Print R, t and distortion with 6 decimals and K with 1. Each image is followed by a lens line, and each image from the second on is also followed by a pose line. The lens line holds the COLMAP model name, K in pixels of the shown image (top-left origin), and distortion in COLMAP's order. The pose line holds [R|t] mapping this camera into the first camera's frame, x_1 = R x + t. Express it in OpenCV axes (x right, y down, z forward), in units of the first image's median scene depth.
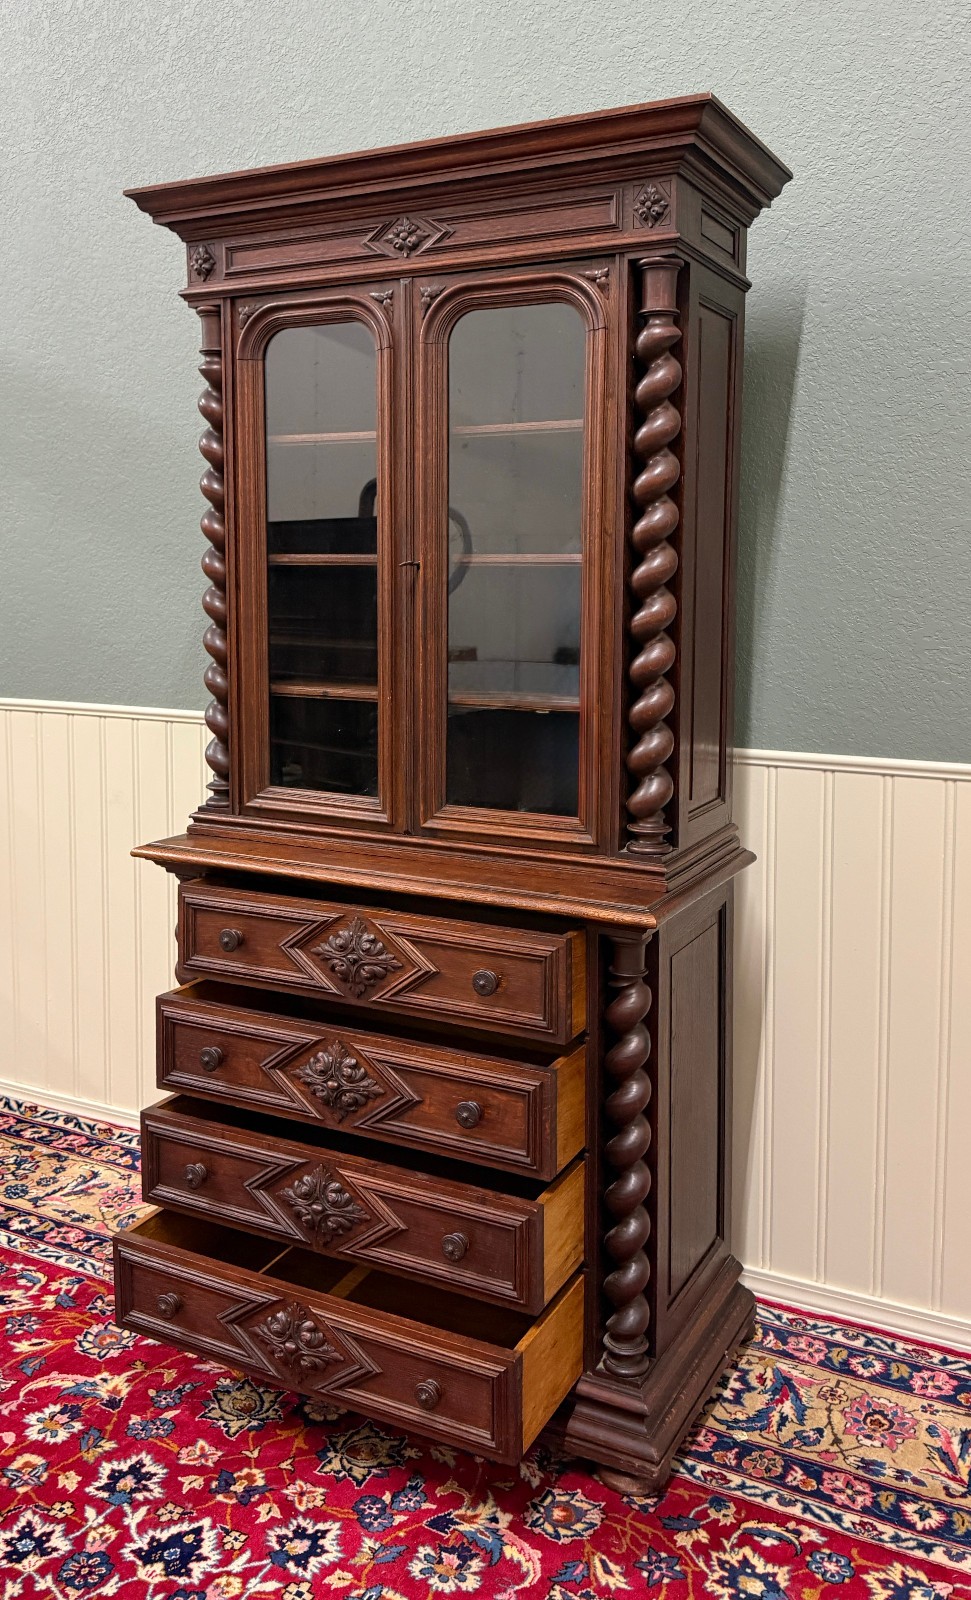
lens RADIAL K [[1360.3, 0, 484.1], [0, 1360.3, 680.0], [0, 0, 1]] dist [-0.000846, -0.002552]
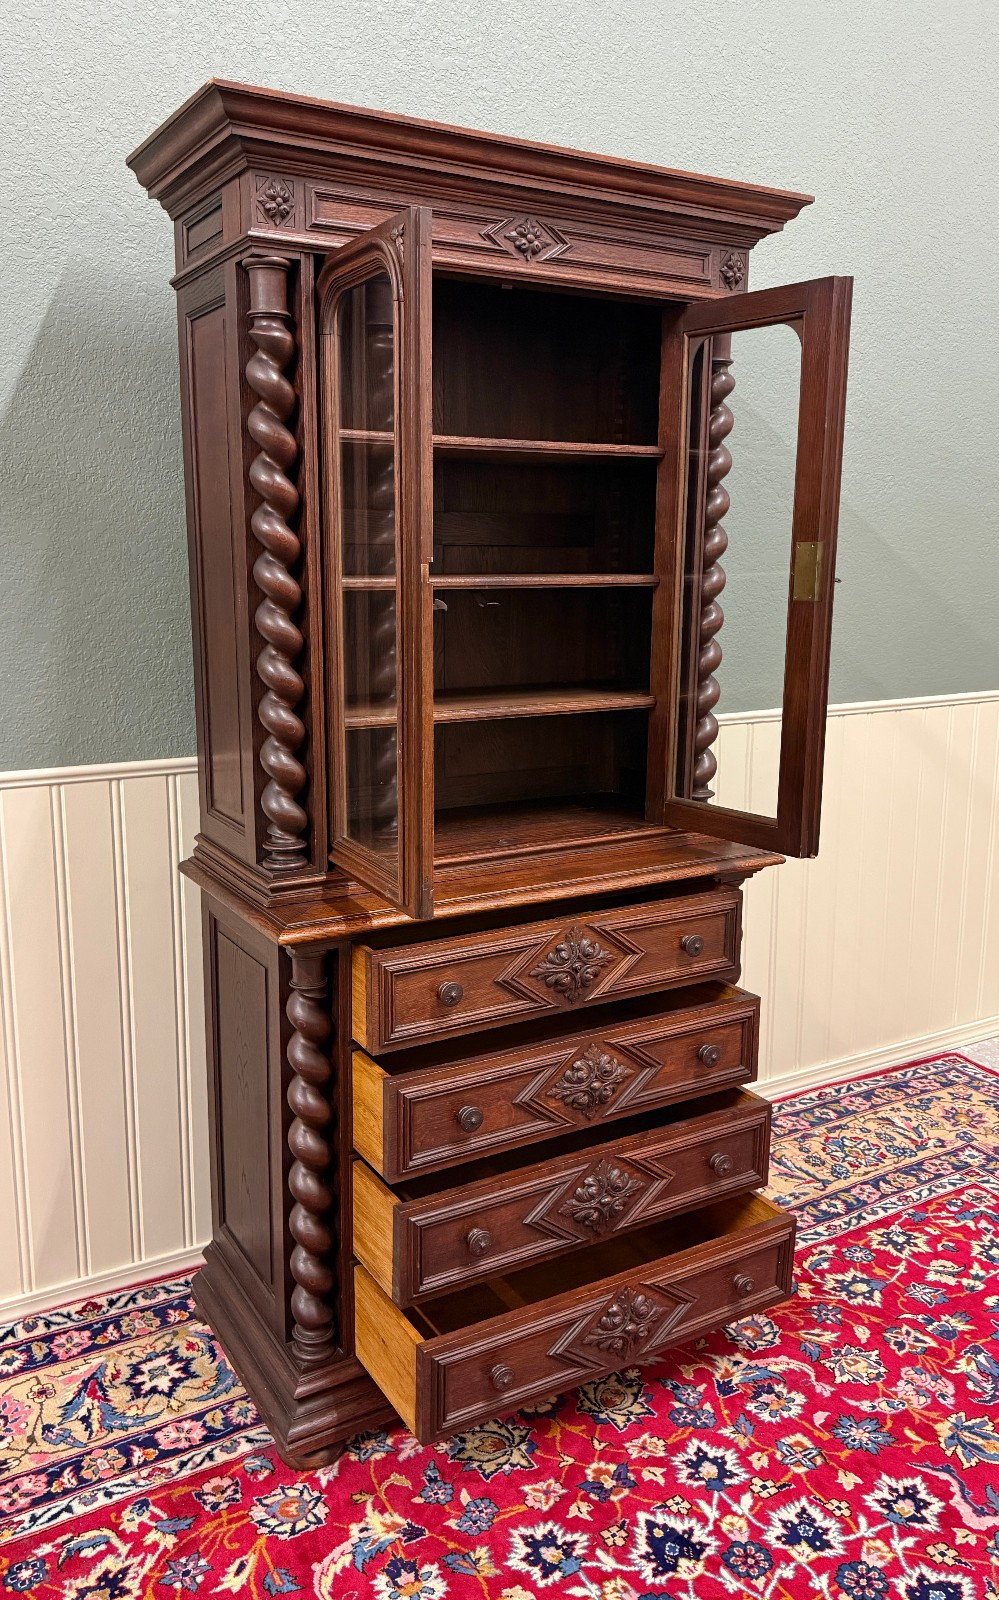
lens RADIAL K [[1249.0, 0, 503.6], [0, 1249.0, 772.1], [0, 0, 1]] dist [-0.001050, -0.003961]
pose [[0.517013, -0.153262, 0.842145, -0.914308], [0.069896, 0.988114, 0.136916, -0.076058], [-0.853119, -0.011925, 0.521580, 0.561018]]
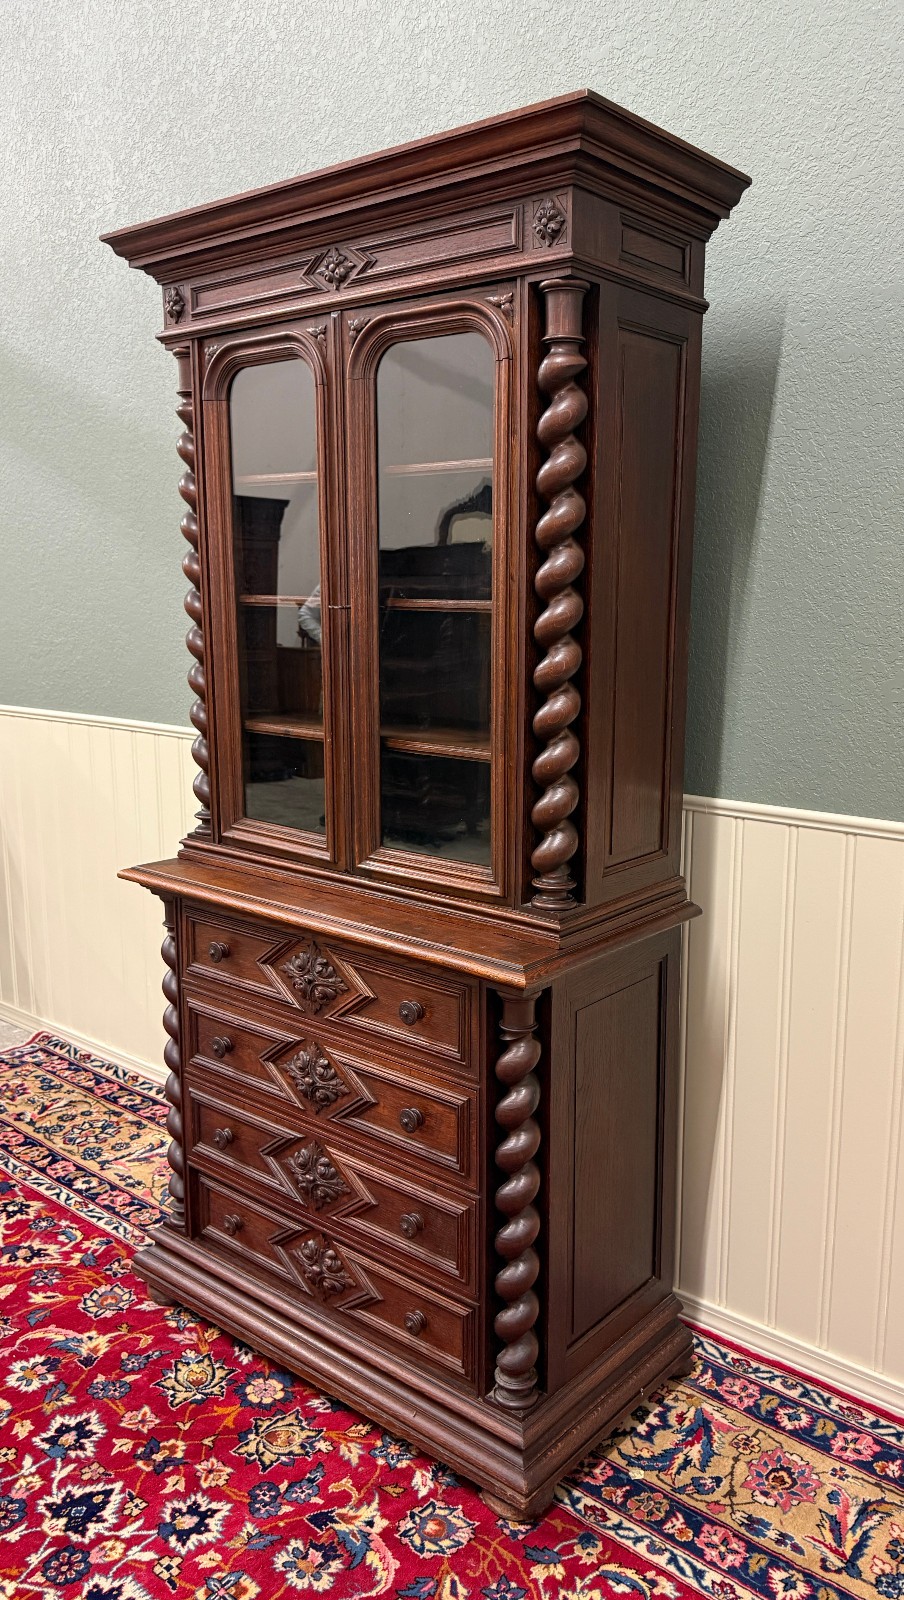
lens RADIAL K [[1219.3, 0, 493.5], [0, 1219.3, 806.1], [0, 0, 1]] dist [0.001766, -0.010417]
pose [[0.979810, 0.039883, -0.195911, 0.249499], [-0.020290, 0.994678, 0.101018, -0.034305], [0.198898, -0.095003, 0.975405, 0.136953]]
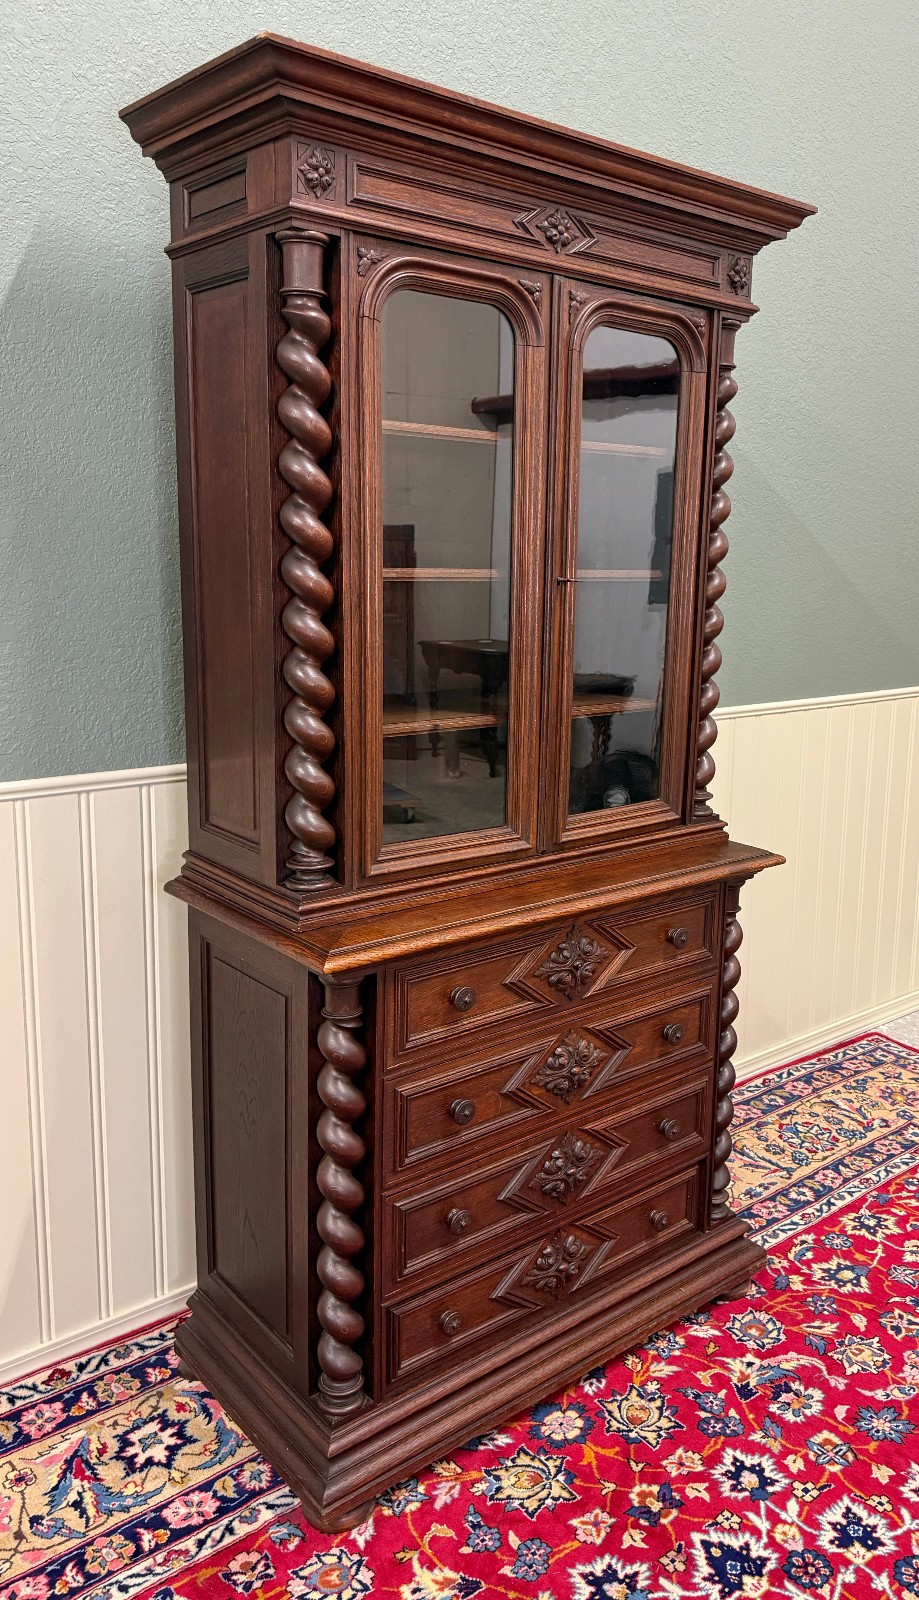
lens RADIAL K [[1236.8, 0, 568.0], [0, 1236.8, 754.9], [0, 0, 1]] dist [0.006955, -0.012871]
pose [[0.345609, -0.158219, 0.924944, -0.943120], [0.052726, 0.987400, 0.149201, -0.099434], [-0.936896, -0.002797, 0.349596, 0.717386]]
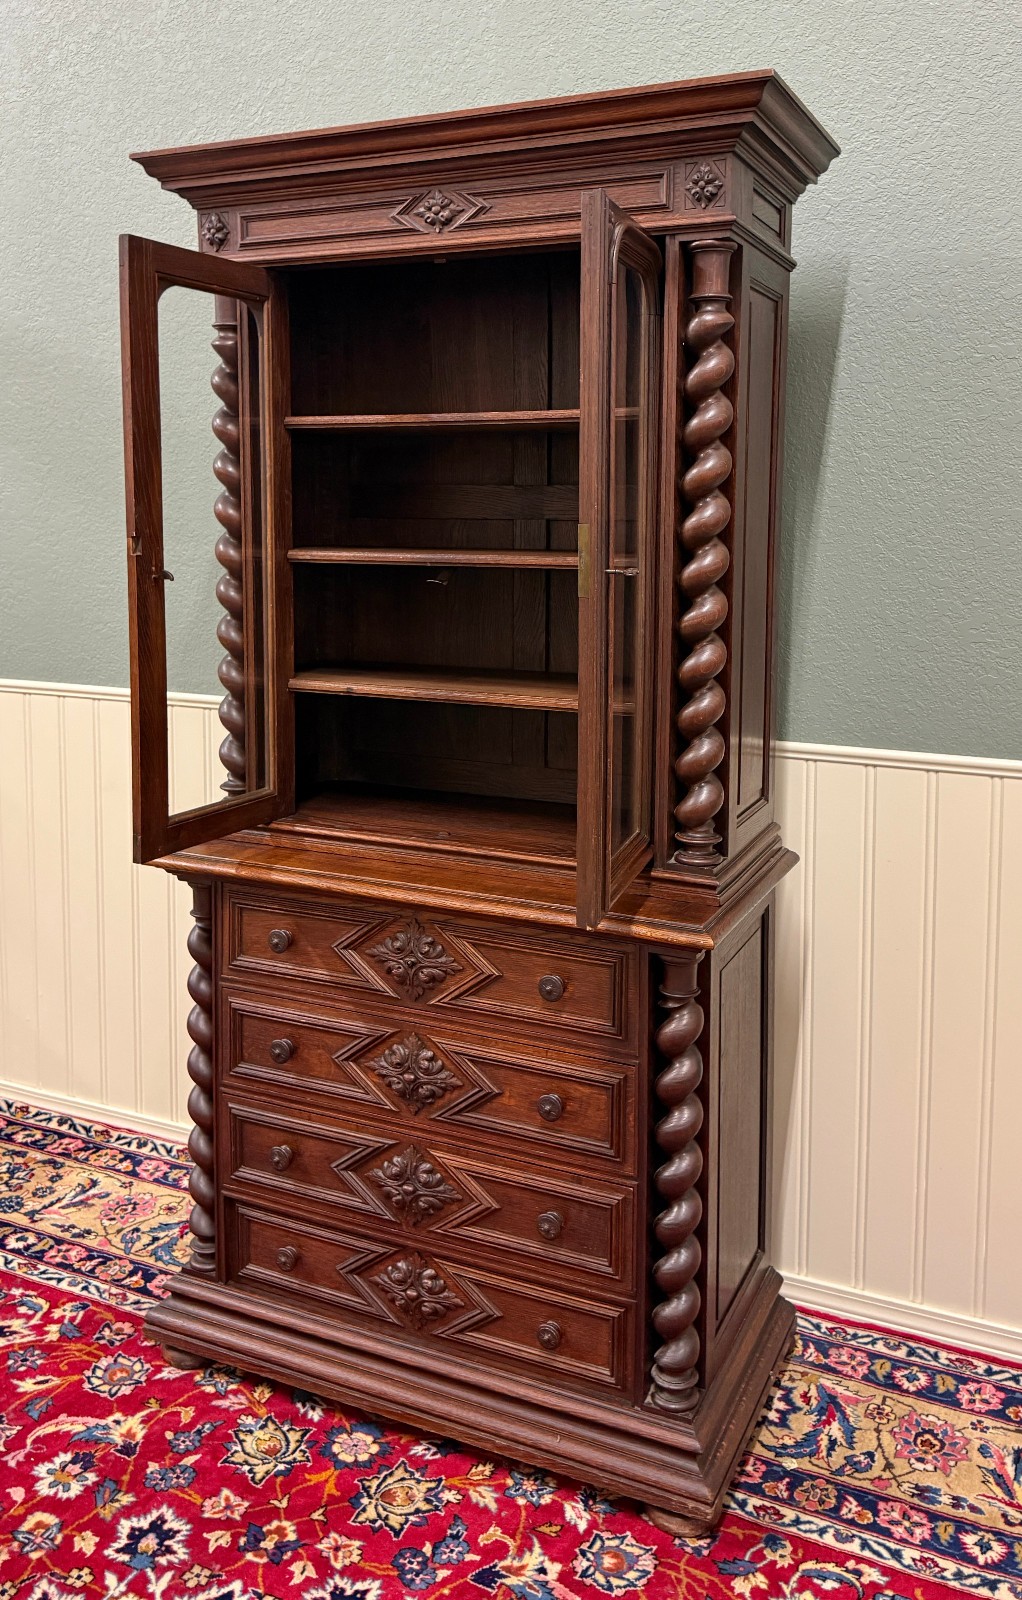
lens RADIAL K [[1360.2, 0, 526.2], [0, 1360.2, 631.9], [0, 0, 1]] dist [-0.001209, -0.003111]
pose [[0.998561, -0.002942, 0.053552, -0.049549], [0.002340, 0.999933, 0.011302, -0.046570], [-0.053582, -0.011160, 0.998501, 0.055739]]
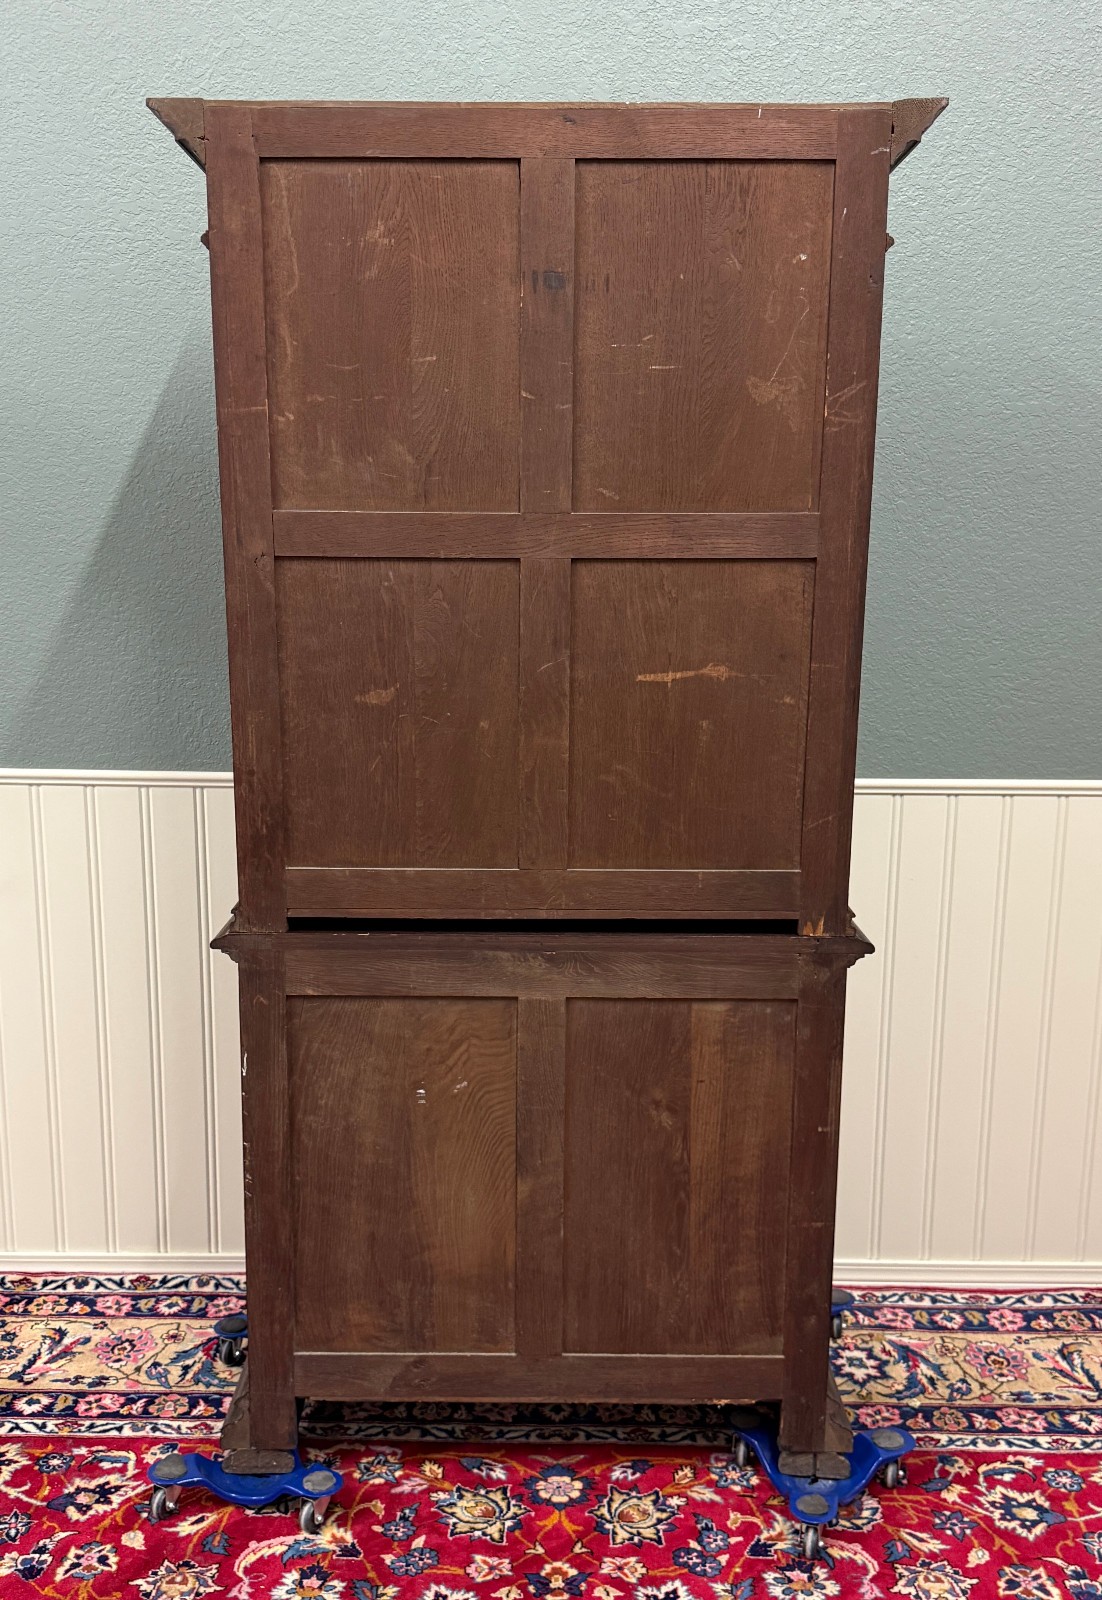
lens RADIAL K [[1499.4, 0, 552.4], [0, 1499.4, 848.4], [0, 0, 1]] dist [0.068020, -0.140129]
pose [[0.883545, -0.090095, 0.459598, -0.611761], [0.031871, 0.990614, 0.132921, -0.064219], [-0.467260, -0.102794, 0.878124, 0.108614]]
